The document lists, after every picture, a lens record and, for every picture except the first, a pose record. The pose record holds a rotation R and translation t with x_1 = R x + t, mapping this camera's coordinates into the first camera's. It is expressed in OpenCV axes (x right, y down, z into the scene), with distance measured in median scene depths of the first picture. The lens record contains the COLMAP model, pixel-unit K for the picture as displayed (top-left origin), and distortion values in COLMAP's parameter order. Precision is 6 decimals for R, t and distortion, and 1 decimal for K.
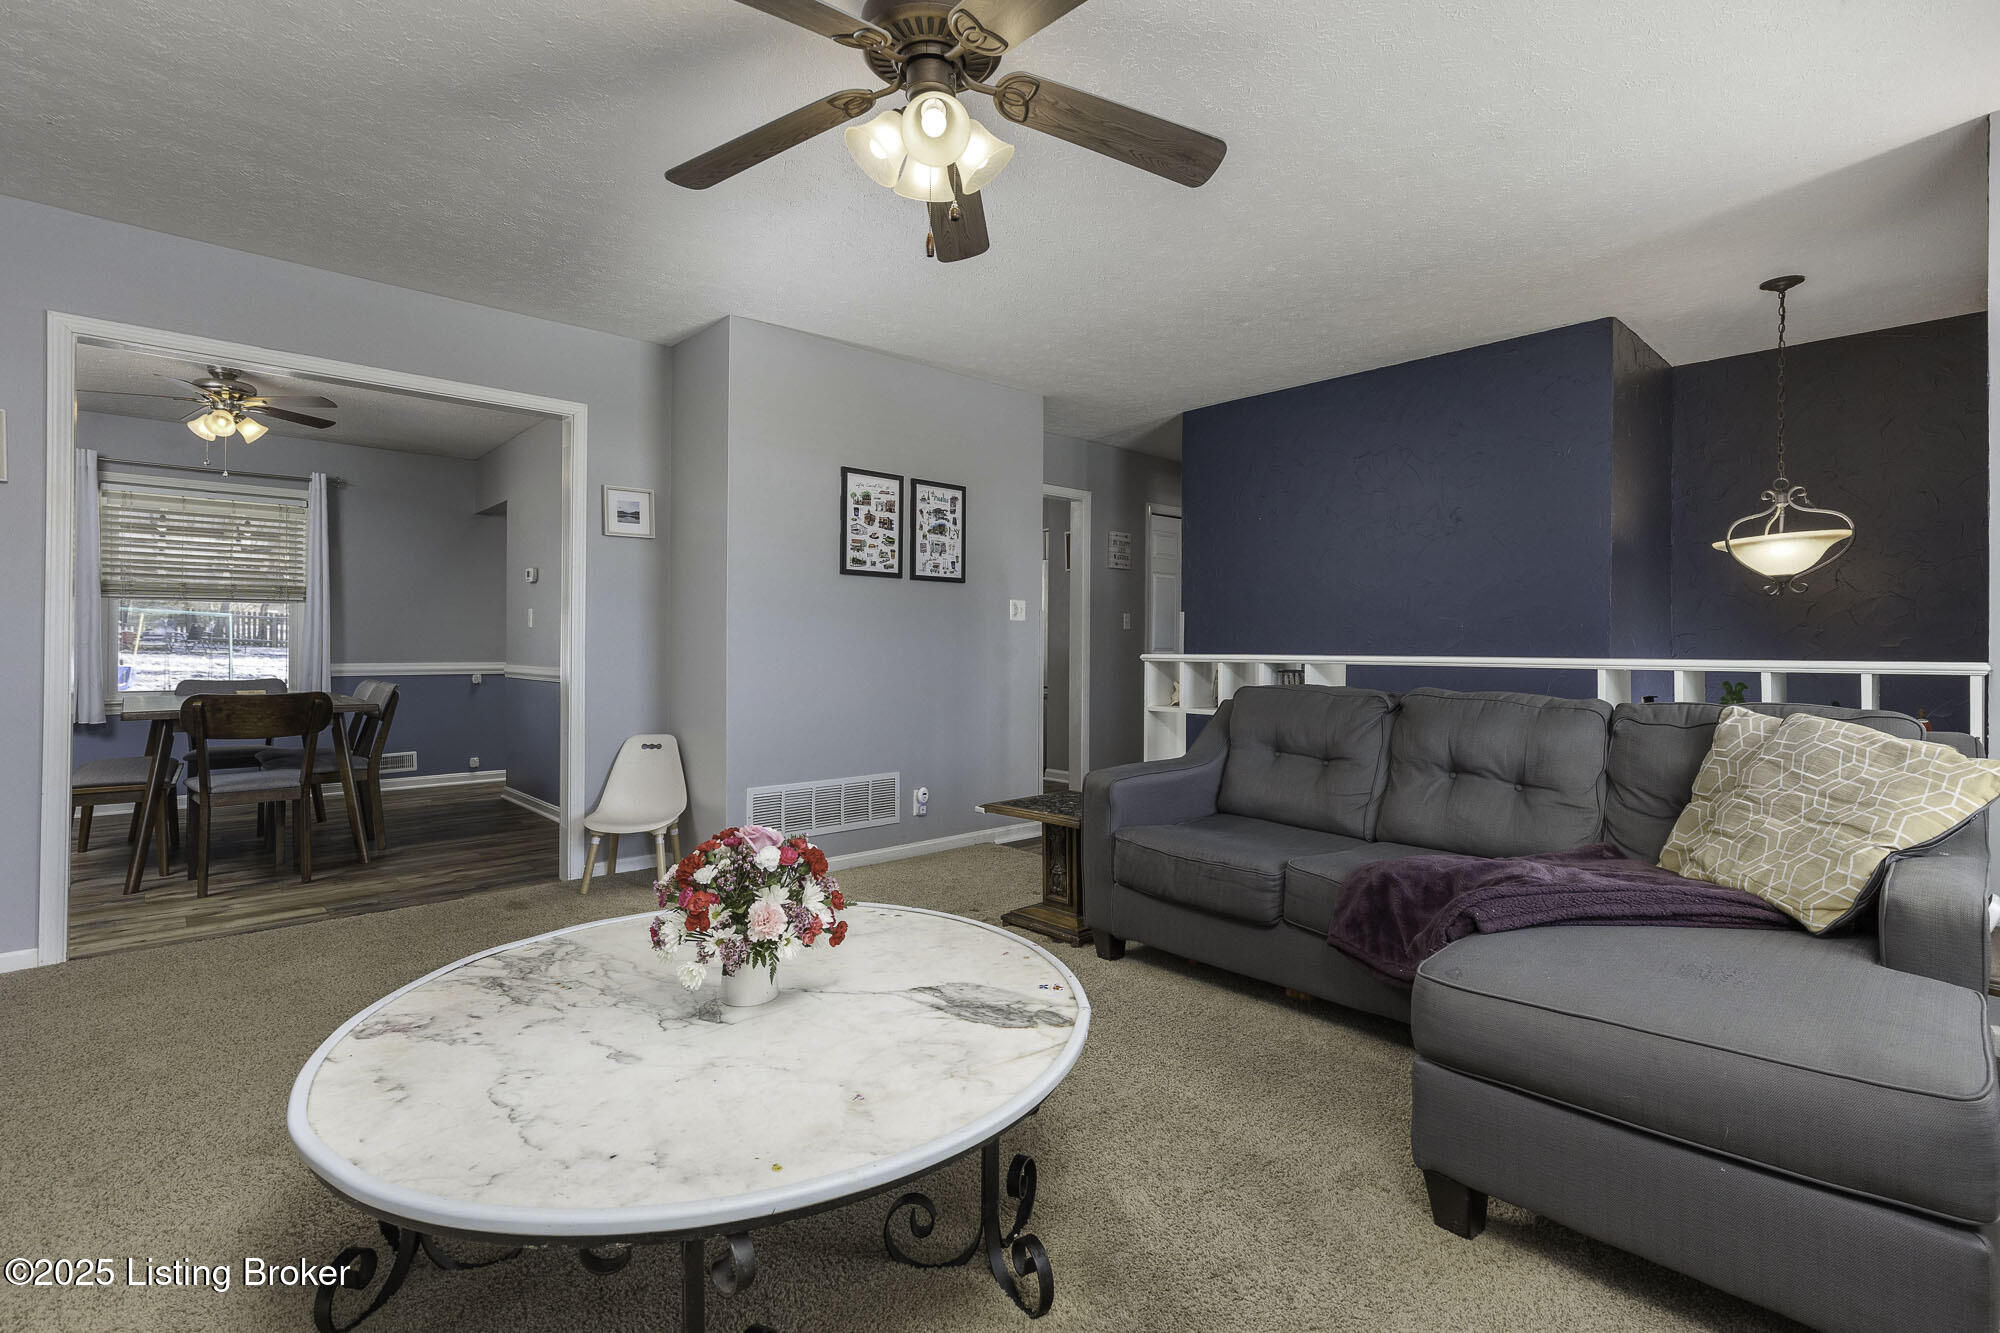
lens RADIAL K [[915.4, 0, 1007.2], [0, 915.4, 650.4], [0, 0, 1]] dist [0.005569, -0.002921]
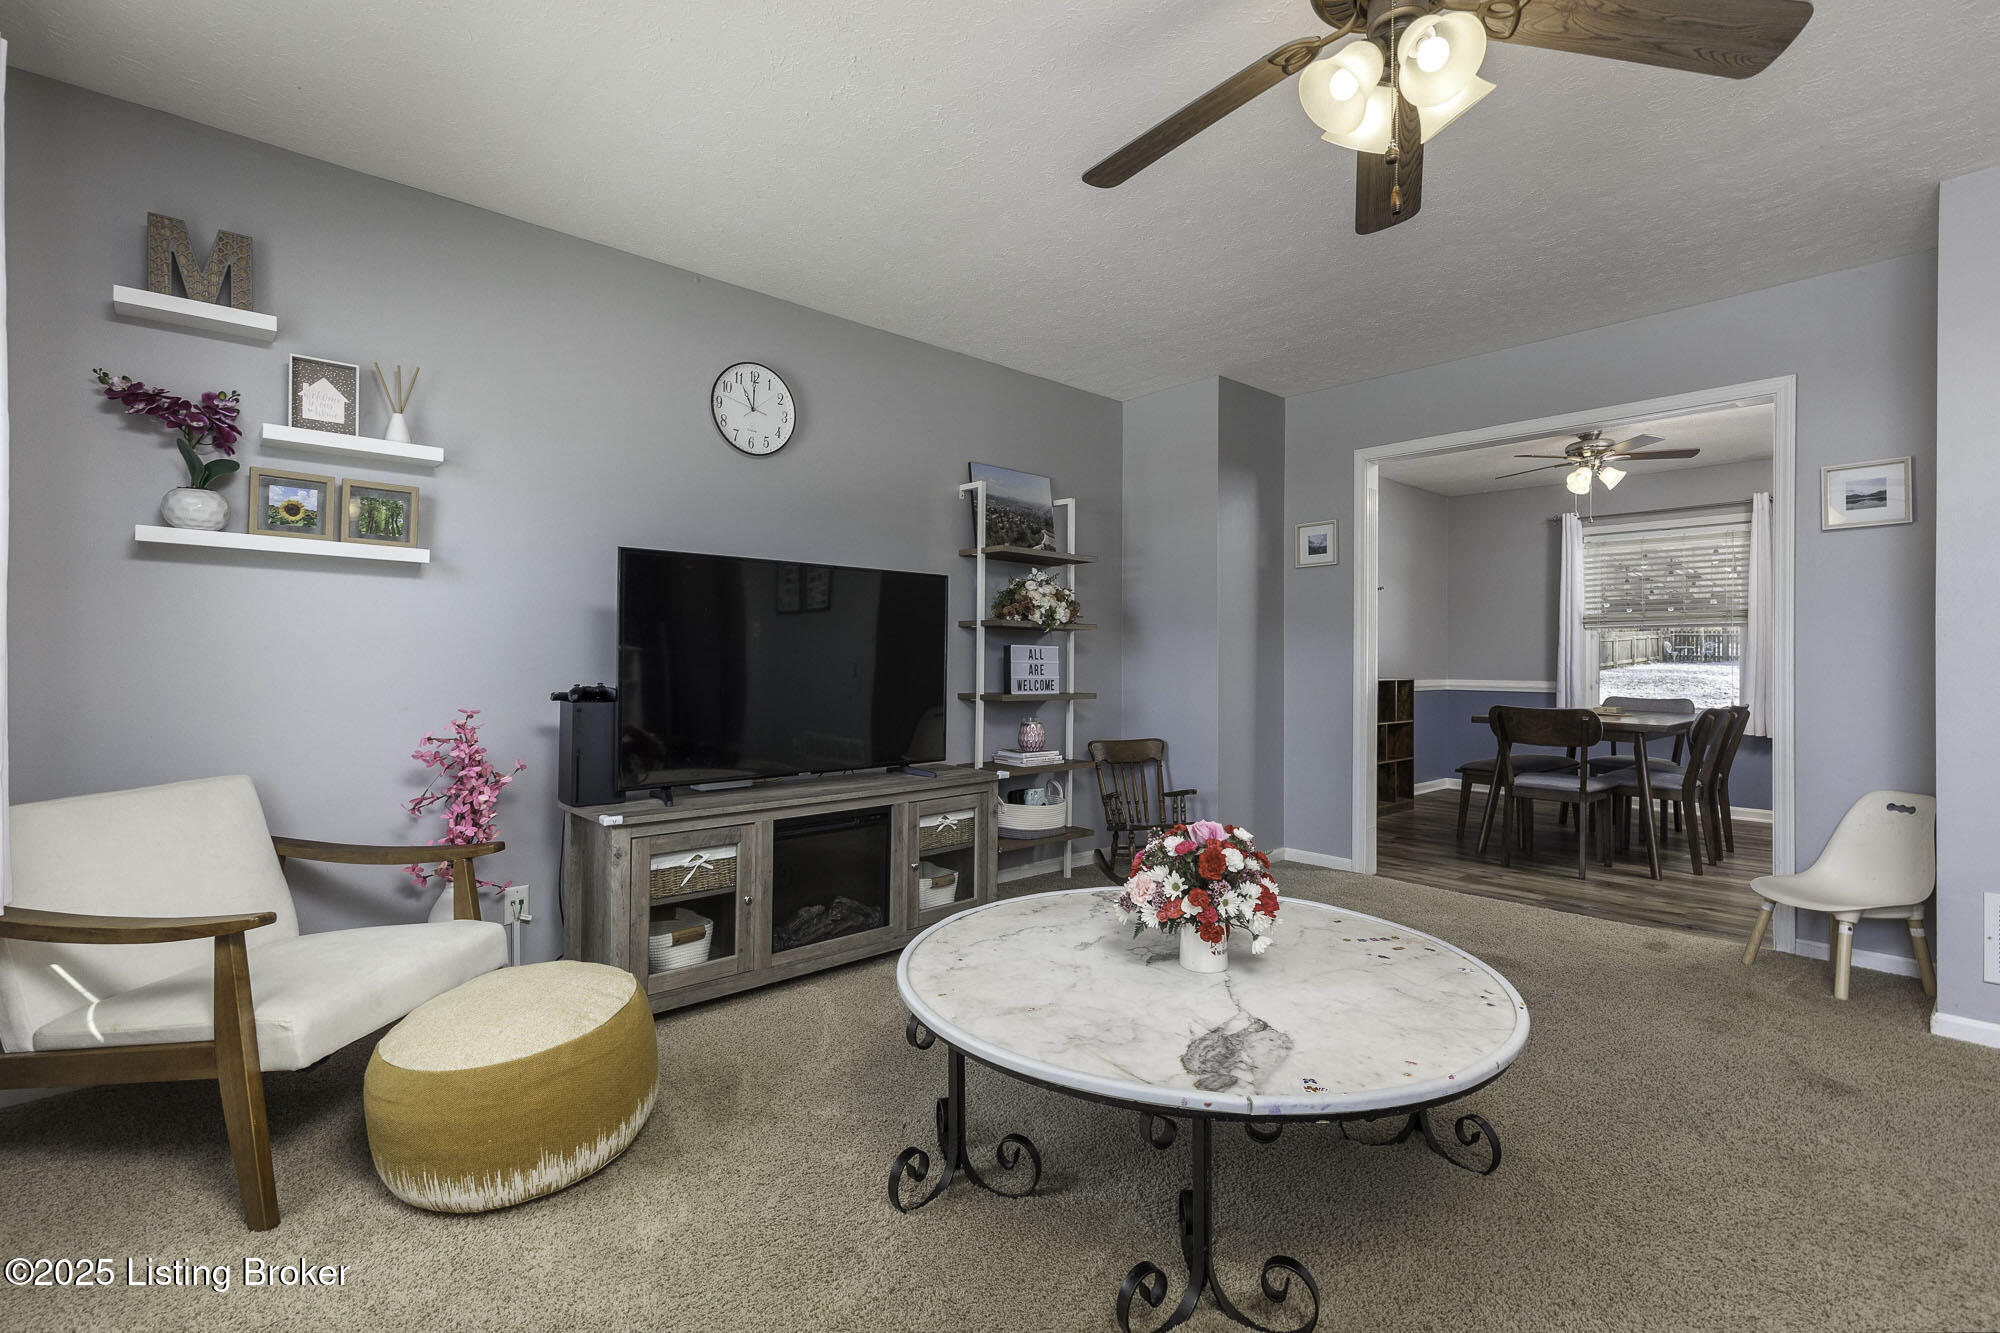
lens RADIAL K [[915.4, 0, 1000.6], [0, 915.4, 655.2], [0, 0, 1]] dist [0.005569, -0.002921]
pose [[-0.008606, -0.008850, -0.999924, 0.864293], [-0.012252, 0.999887, -0.008744, -0.005125], [0.999888, 0.012175, -0.008713, 0.719907]]
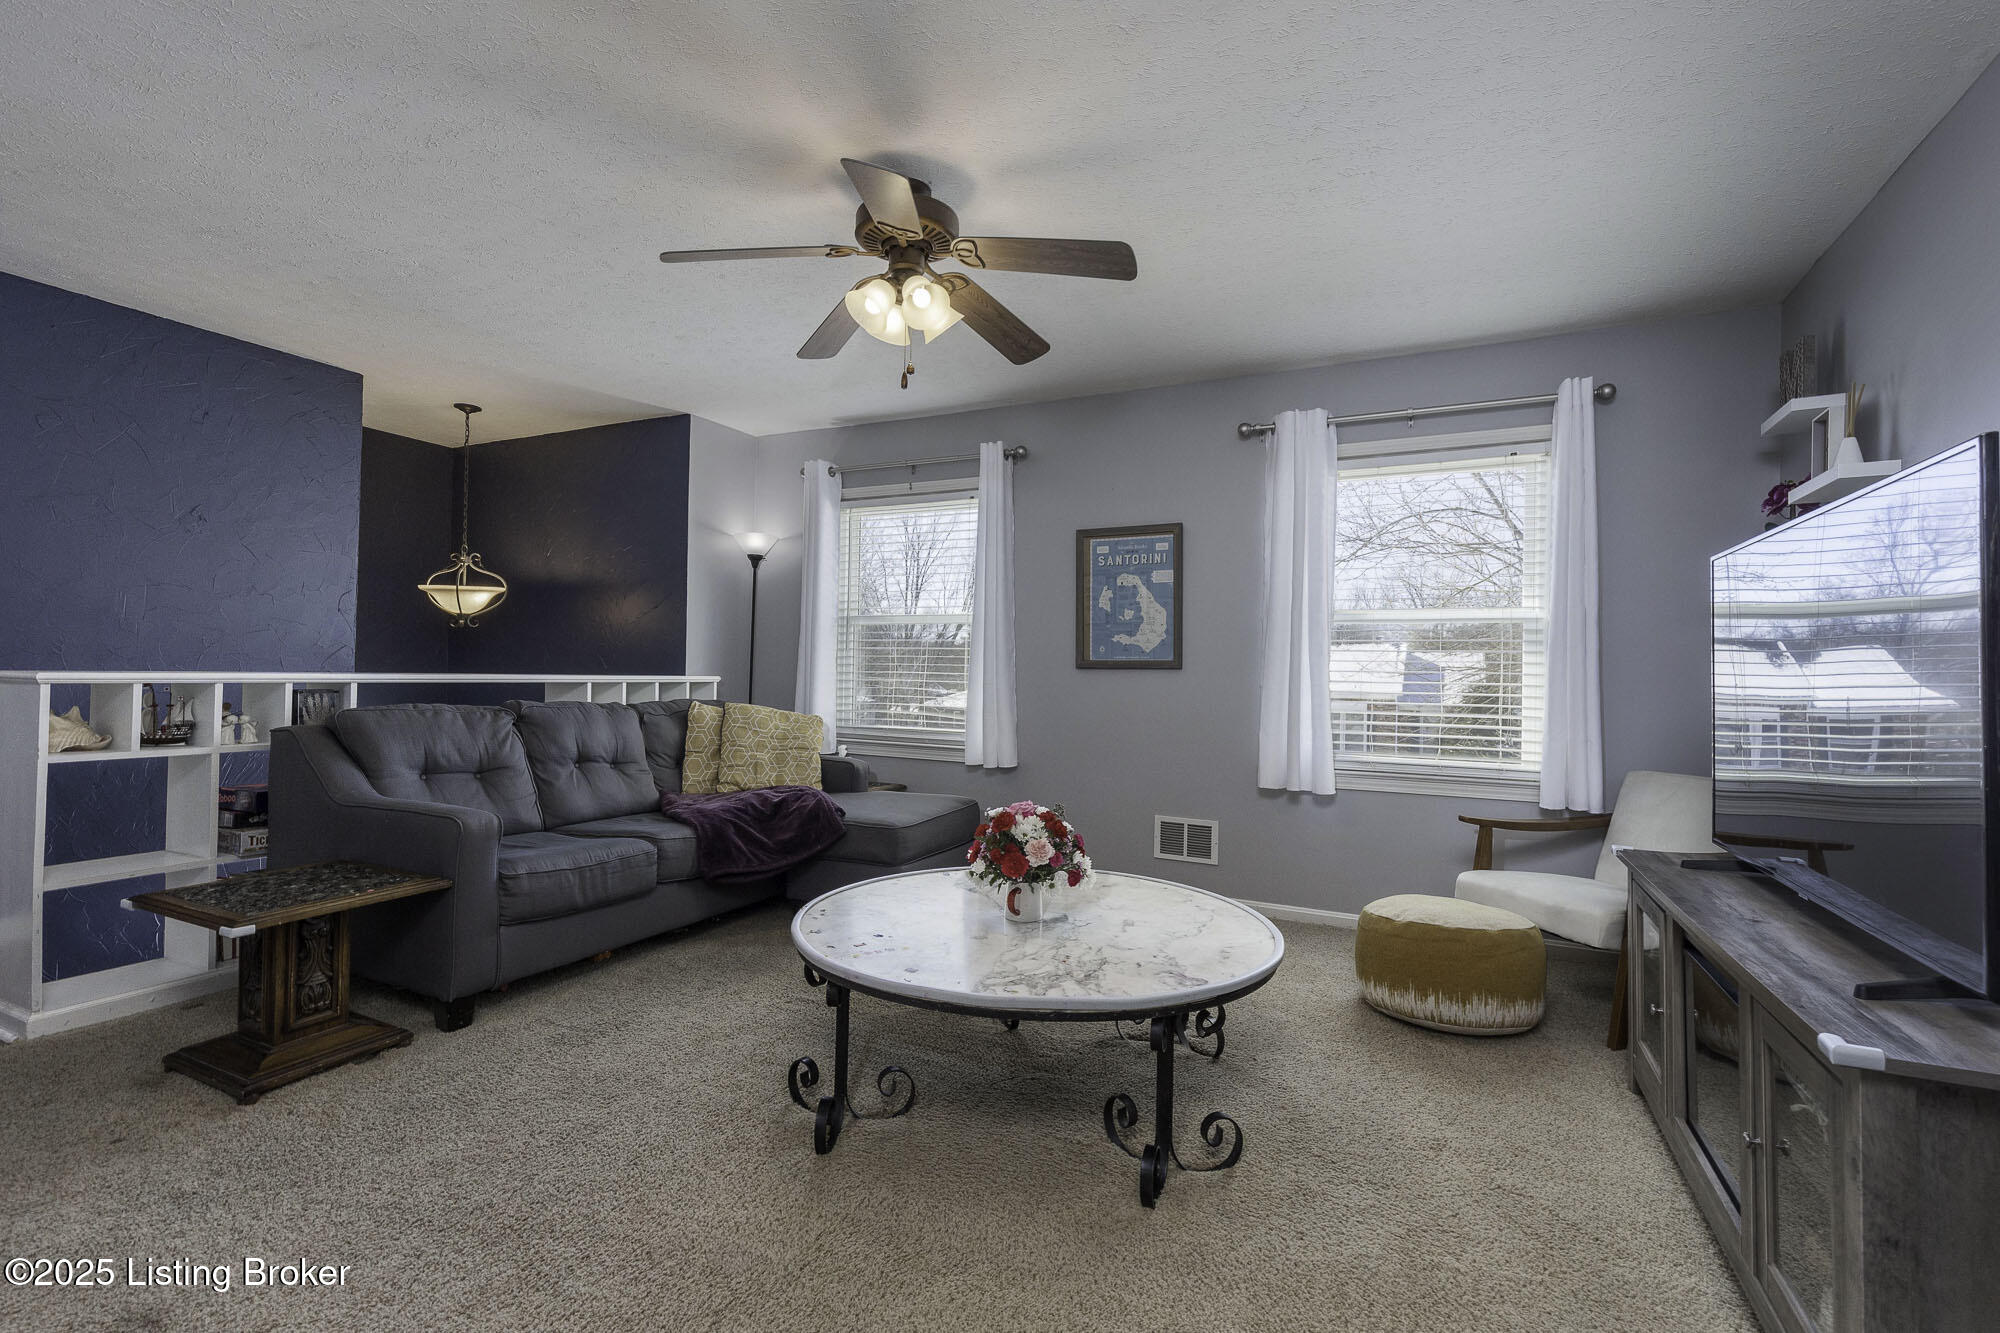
lens RADIAL K [[915.4, 0, 987.5], [0, 915.4, 659.1], [0, 0, 1]] dist [0.005569, -0.002921]
pose [[-0.344194, 0.004965, 0.938885, -1.574587], [-0.014365, 0.999841, -0.010554, -0.016998], [-0.938788, -0.017120, -0.344068, 1.506962]]
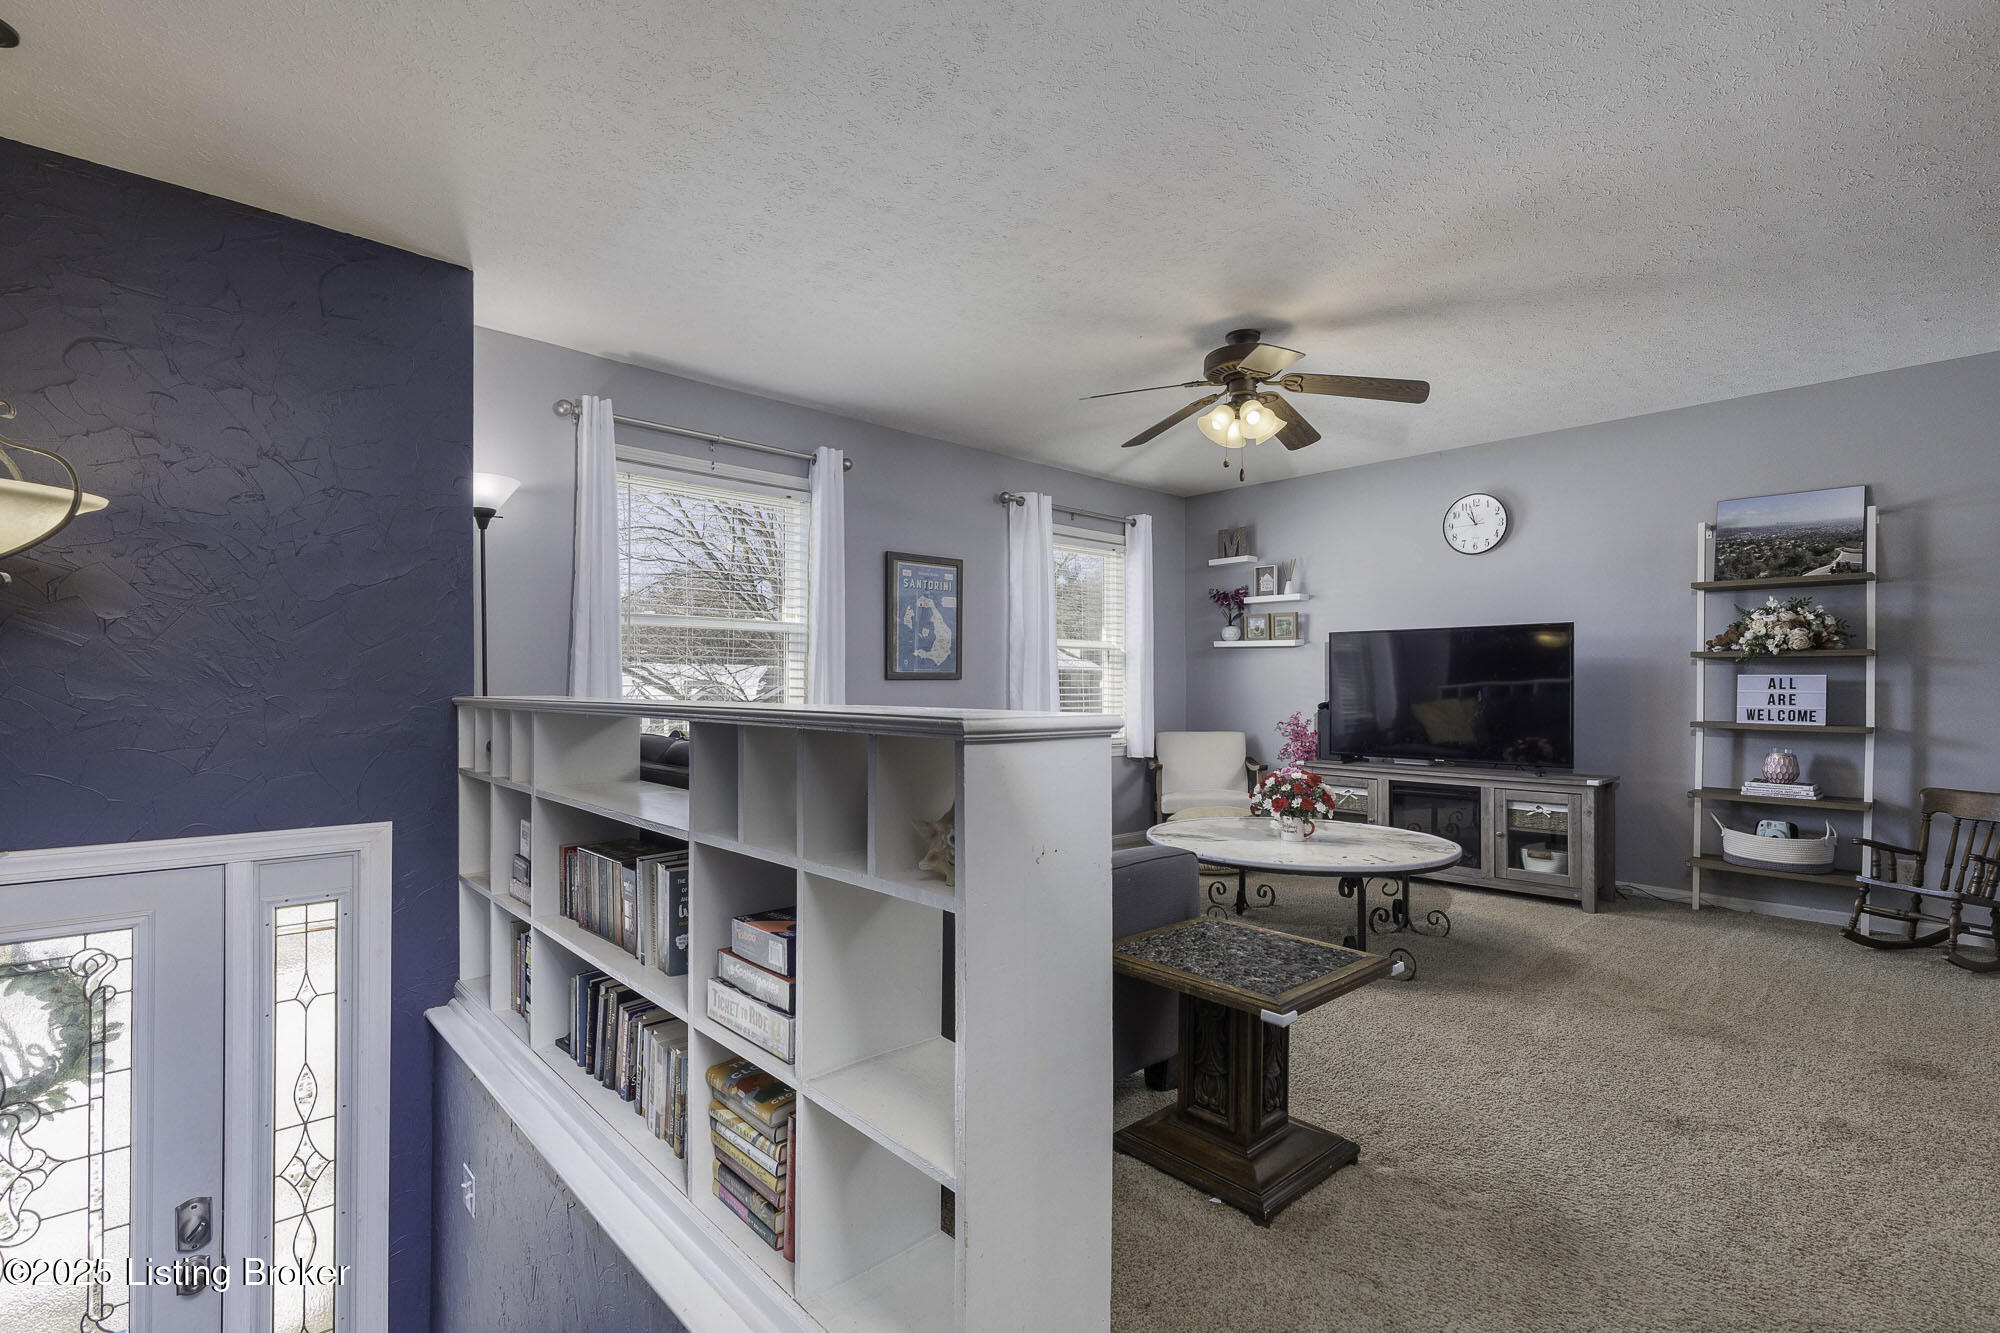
lens RADIAL K [[915.4, 0, 988.5], [0, 915.4, 684.2], [0, 0, 1]] dist [0.005569, -0.002921]
pose [[-0.999927, -0.008049, 0.008969, 0.459877], [-0.008010, 0.999958, 0.004418, -0.022730], [-0.009004, 0.004346, -0.999950, 3.195422]]
